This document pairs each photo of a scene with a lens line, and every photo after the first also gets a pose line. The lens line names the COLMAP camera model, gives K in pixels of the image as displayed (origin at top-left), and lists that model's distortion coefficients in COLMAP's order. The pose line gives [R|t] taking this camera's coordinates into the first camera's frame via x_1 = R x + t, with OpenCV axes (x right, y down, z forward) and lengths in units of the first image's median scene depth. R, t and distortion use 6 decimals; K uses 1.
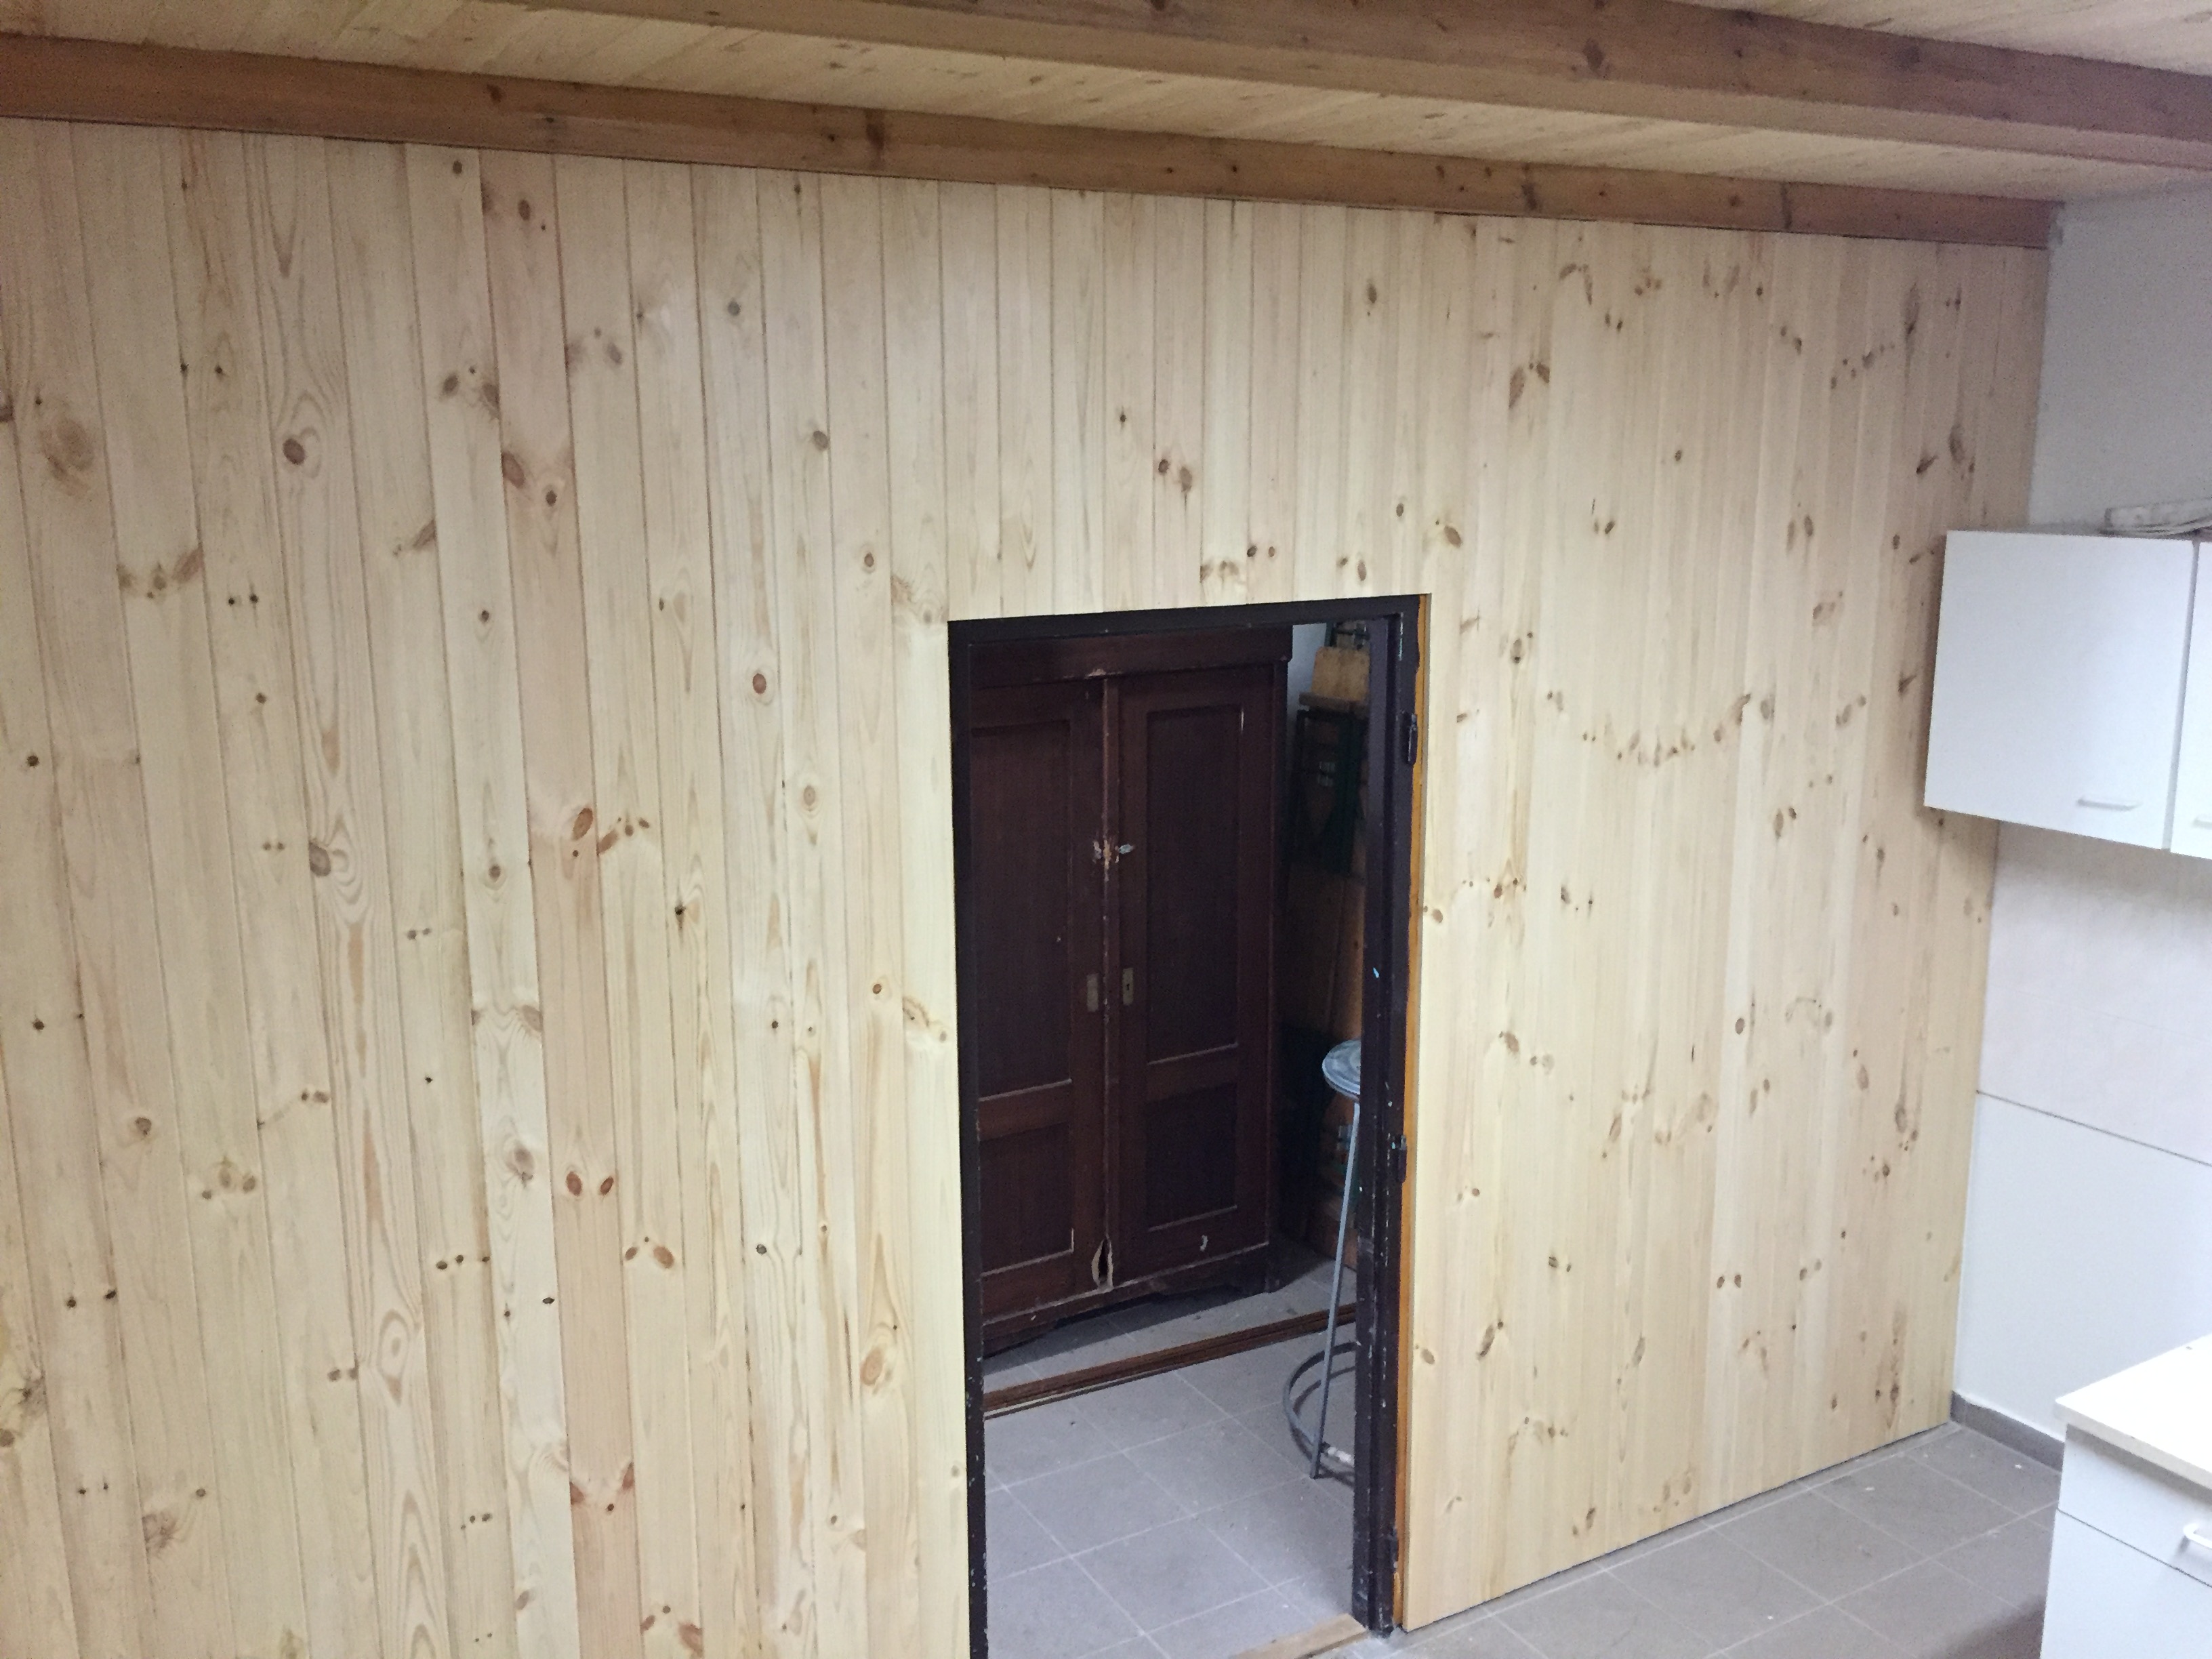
lens RADIAL K [[1907.9, 0, 1106.0], [0, 1907.9, 829.5], [0, 0, 1]] dist [0.115284, -0.165562]
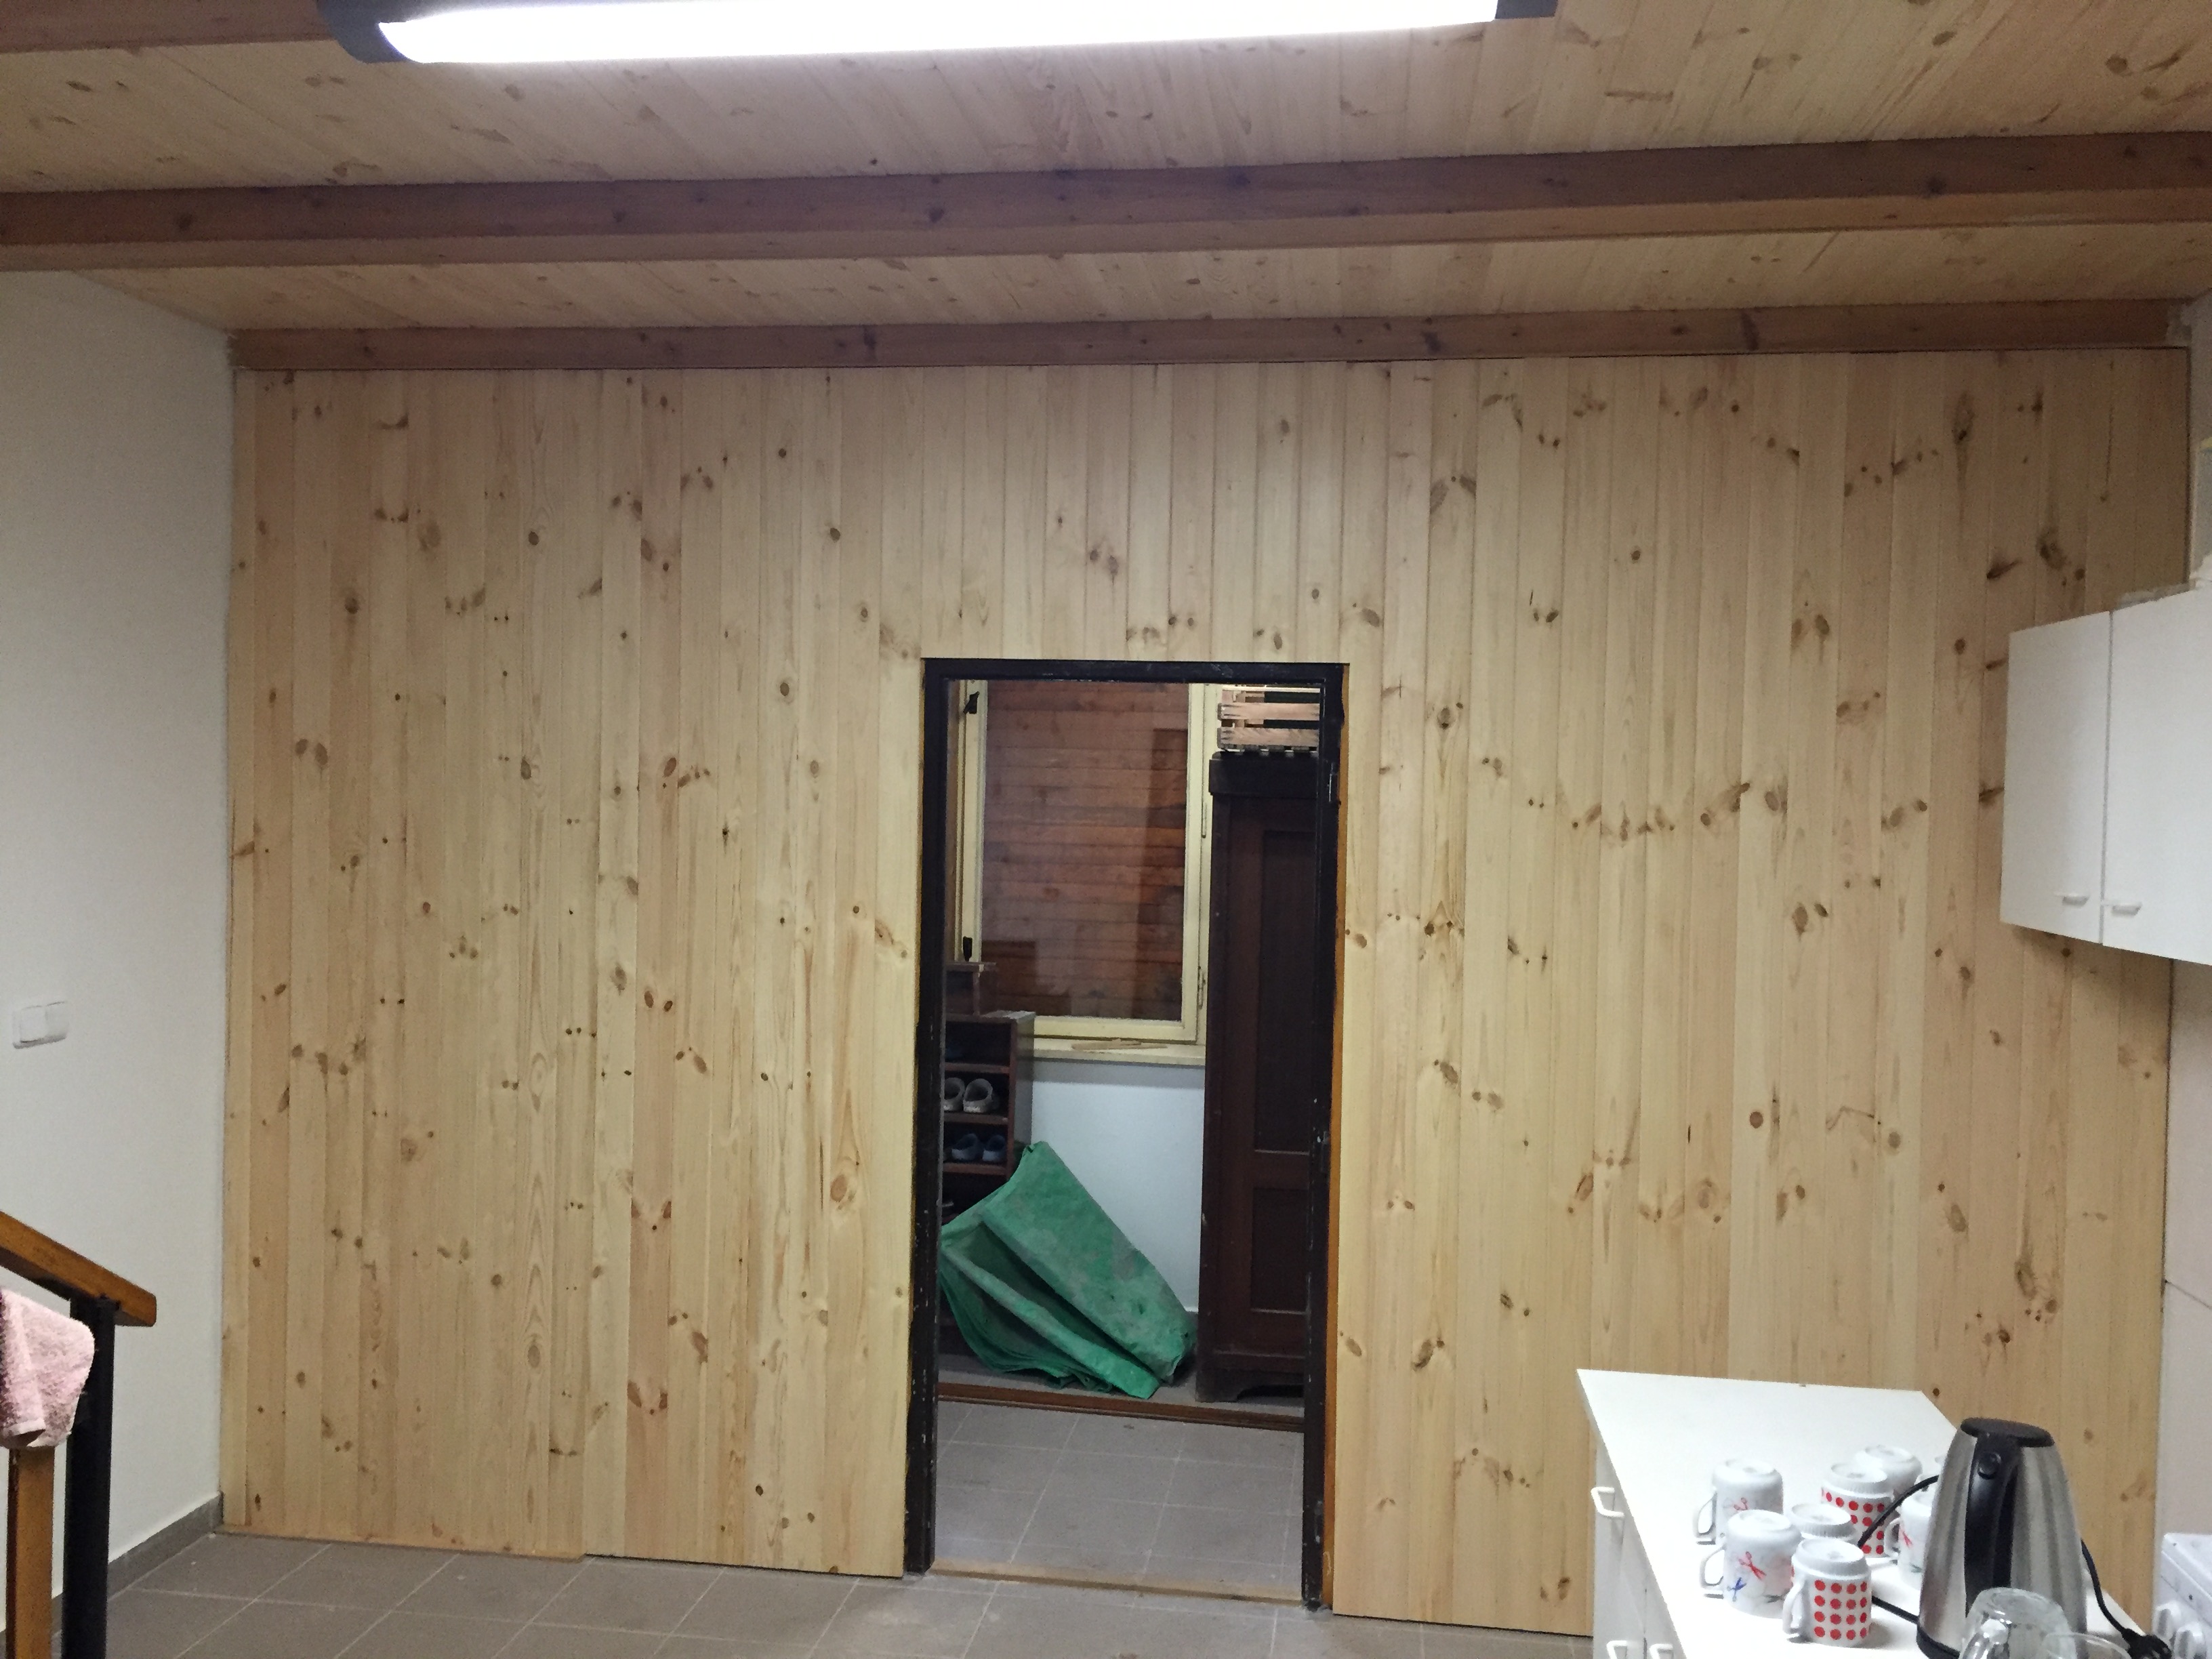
lens RADIAL K [[1907.9, 0, 1106.0], [0, 1907.9, 829.5], [0, 0, 1]] dist [0.115284, -0.165562]
pose [[0.779773, 0.038668, -0.624867, 0.868832], [-0.151042, 0.980228, -0.127828, 0.169068], [0.607569, 0.194058, 0.770196, -0.003800]]
